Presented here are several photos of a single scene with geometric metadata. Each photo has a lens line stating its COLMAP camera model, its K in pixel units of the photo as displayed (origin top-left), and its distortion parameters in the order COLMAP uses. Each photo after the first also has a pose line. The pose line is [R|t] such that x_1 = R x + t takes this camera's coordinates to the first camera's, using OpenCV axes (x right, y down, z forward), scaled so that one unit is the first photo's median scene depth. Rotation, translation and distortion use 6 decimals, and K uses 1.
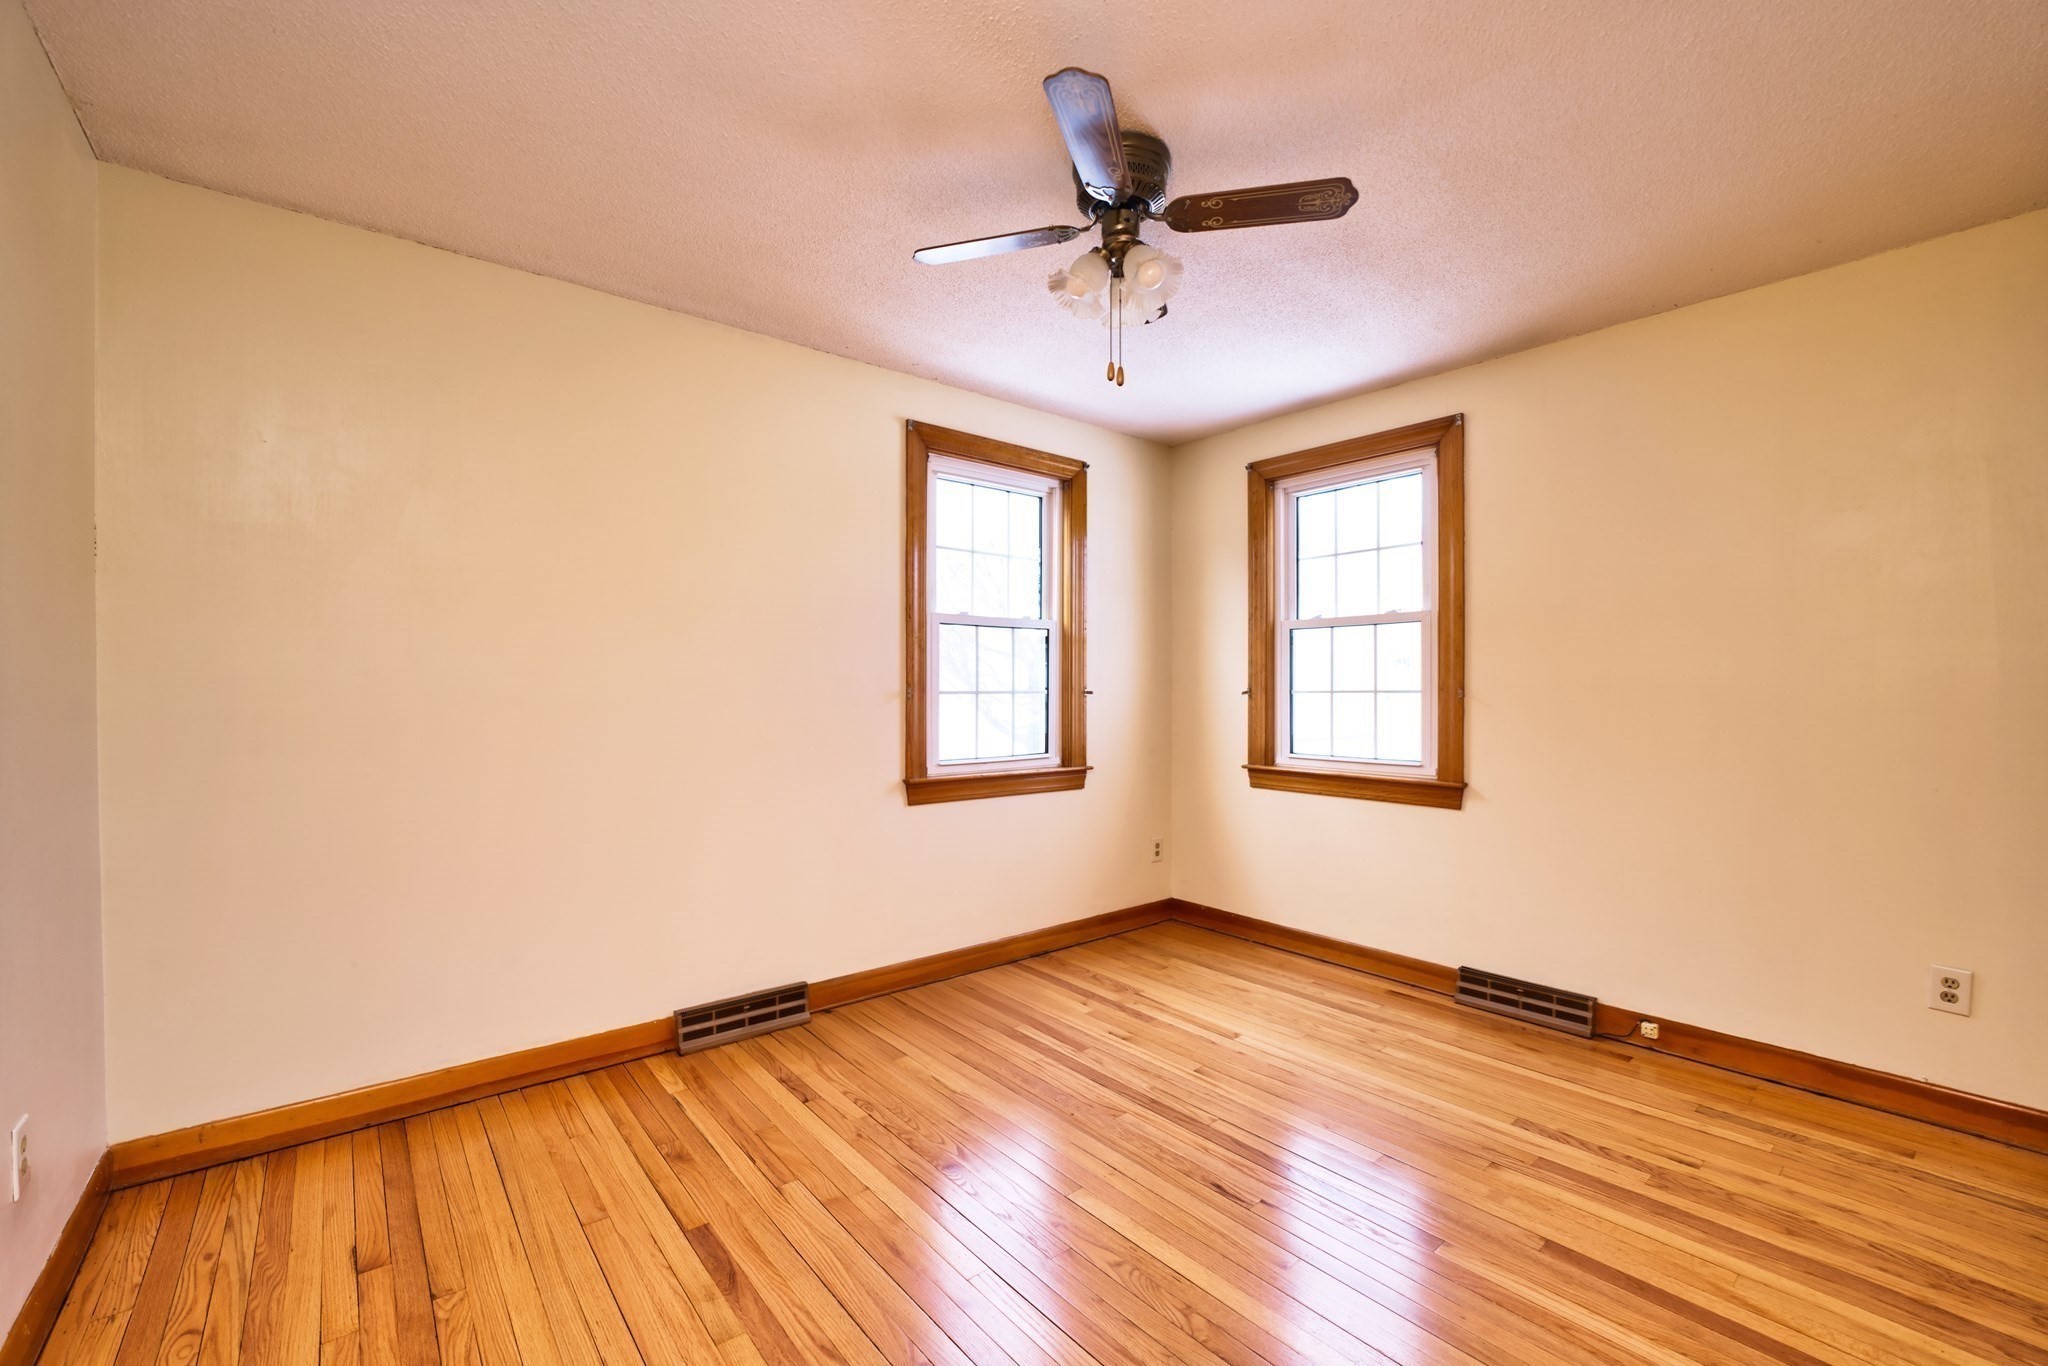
lens RADIAL K [[831.3, 0, 1020.4], [0, 831.3, 684.5], [0, 0, 1]] dist [-0.031056, 0.004050]
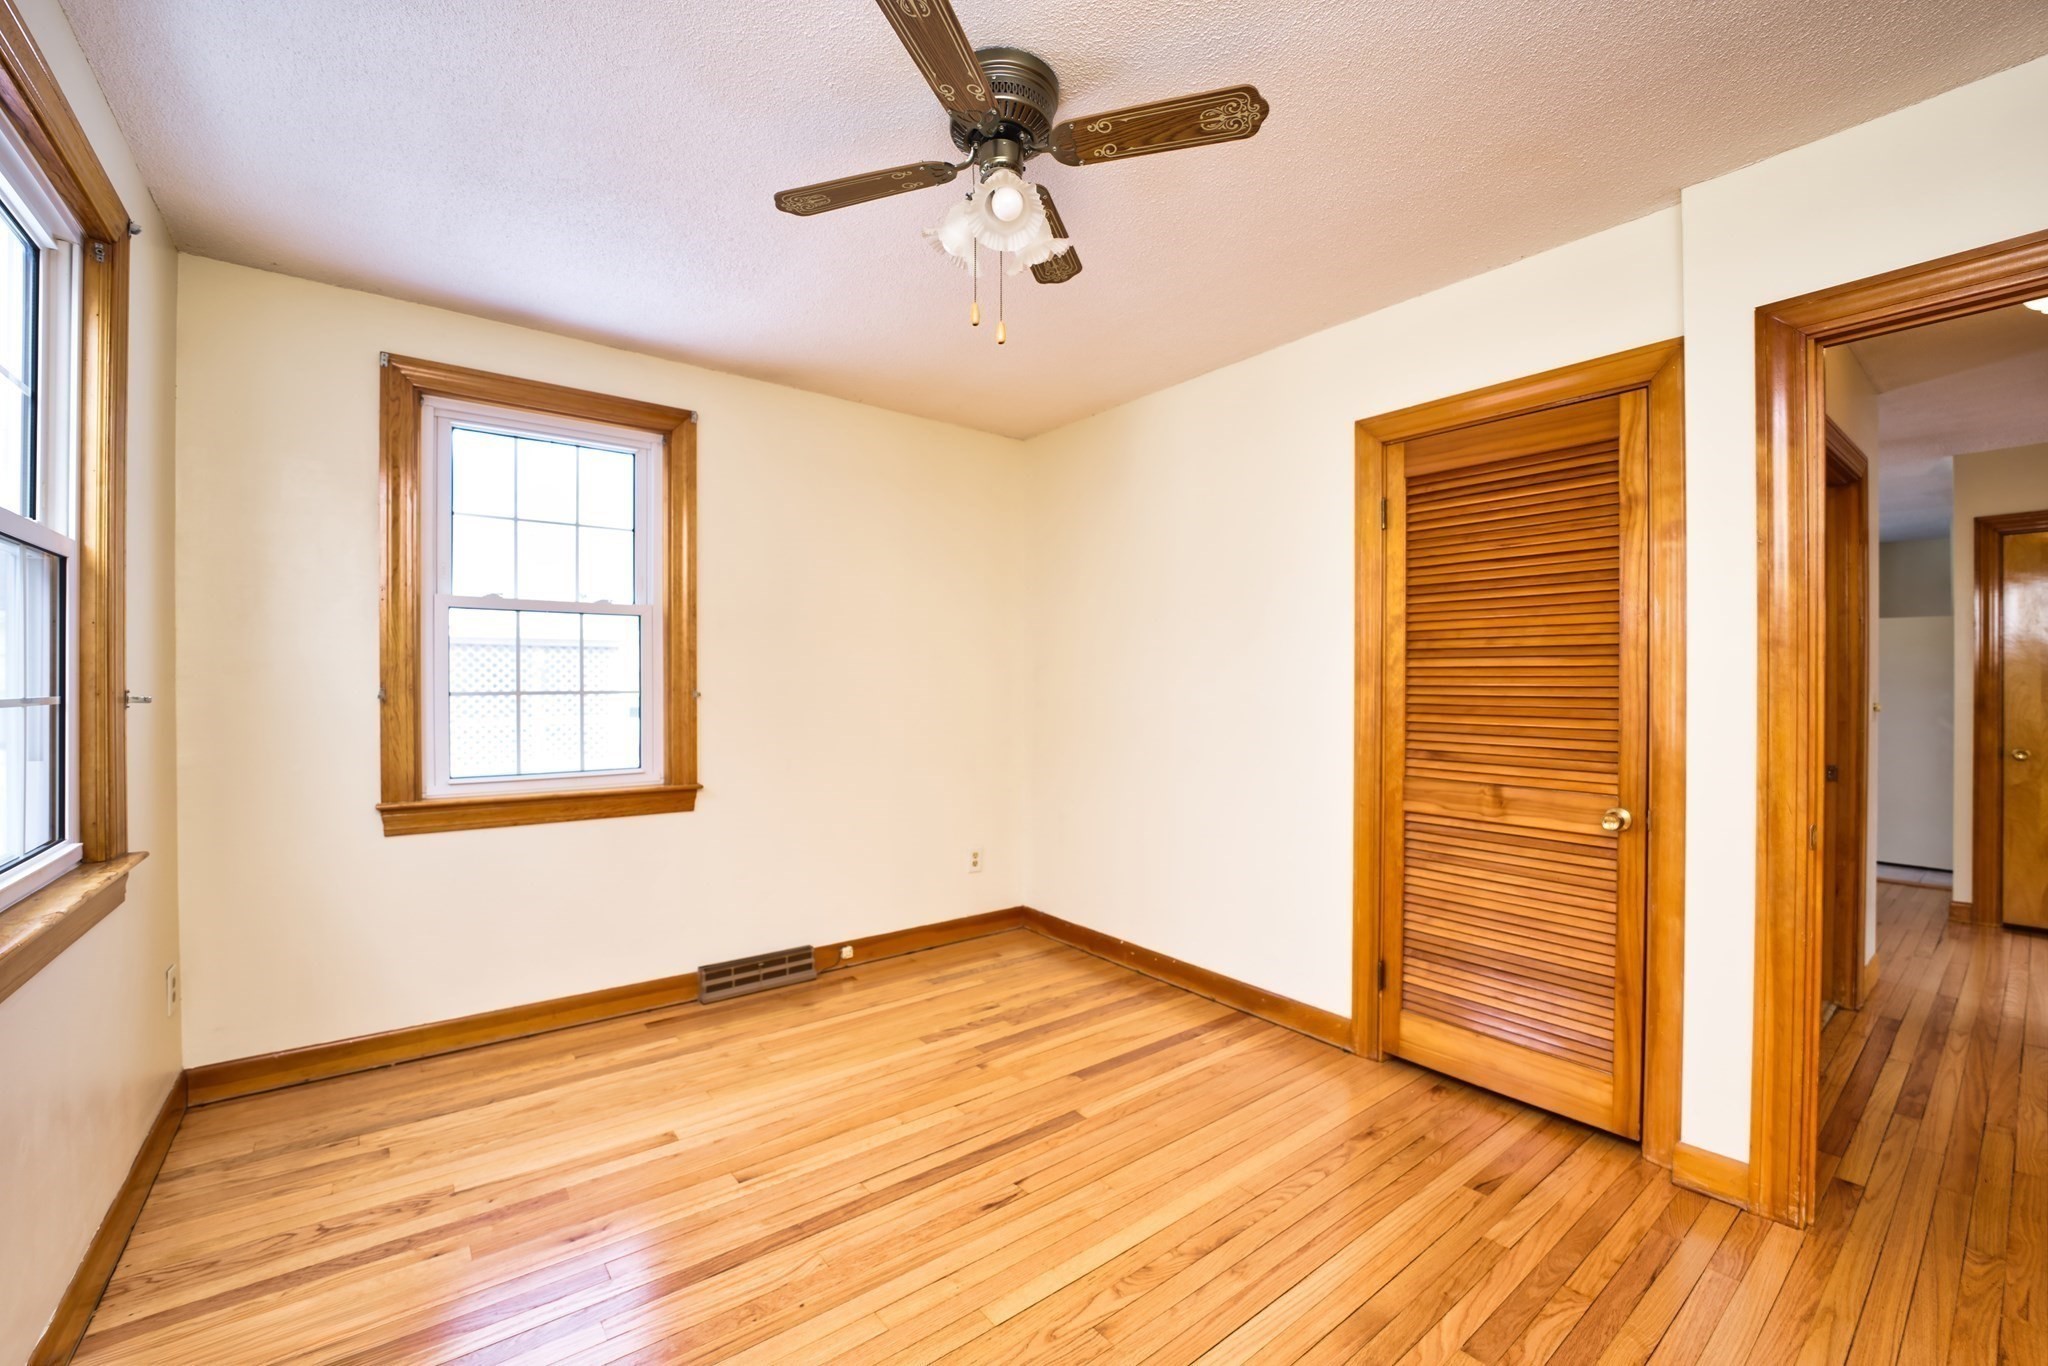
lens RADIAL K [[831.3, 0, 1020.4], [0, 831.3, 684.5], [0, 0, 1]] dist [-0.031056, 0.004050]
pose [[0.032213, -0.000362, 0.999481, -0.511669], [-0.005458, 0.999985, 0.000538, -0.003110], [-0.999466, -0.005473, 0.032210, 0.658829]]
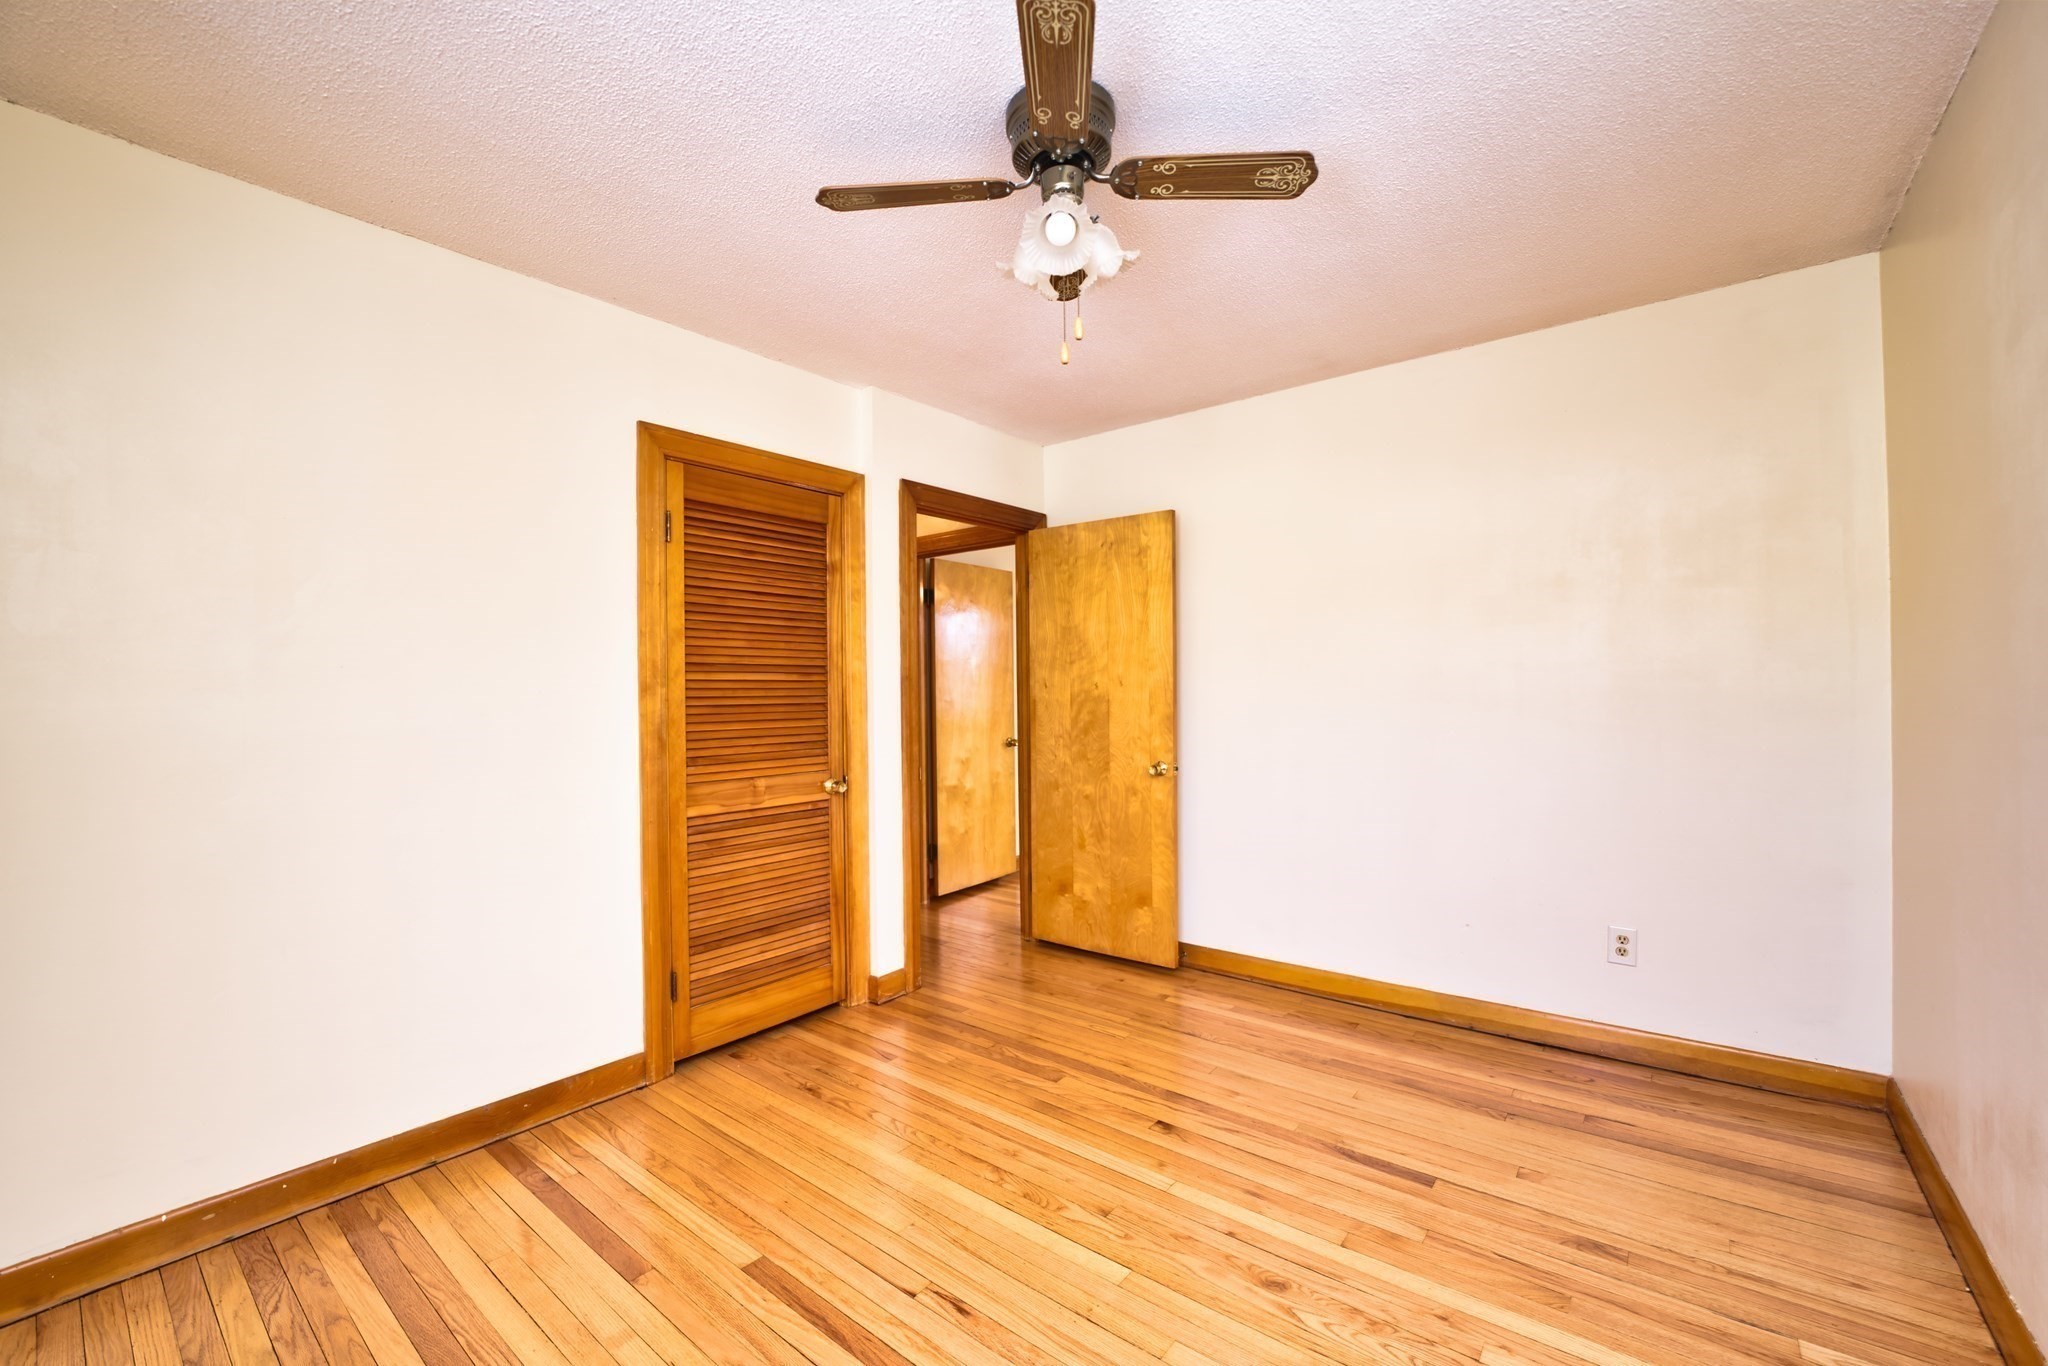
lens RADIAL K [[831.3, 0, 1020.4], [0, 831.3, 684.5], [0, 0, 1]] dist [-0.031056, 0.004050]
pose [[-0.981445, 0.008953, -0.191537, 0.235032], [0.010558, 0.999917, -0.007364, -0.007305], [0.191455, -0.009250, -0.981458, 1.283859]]
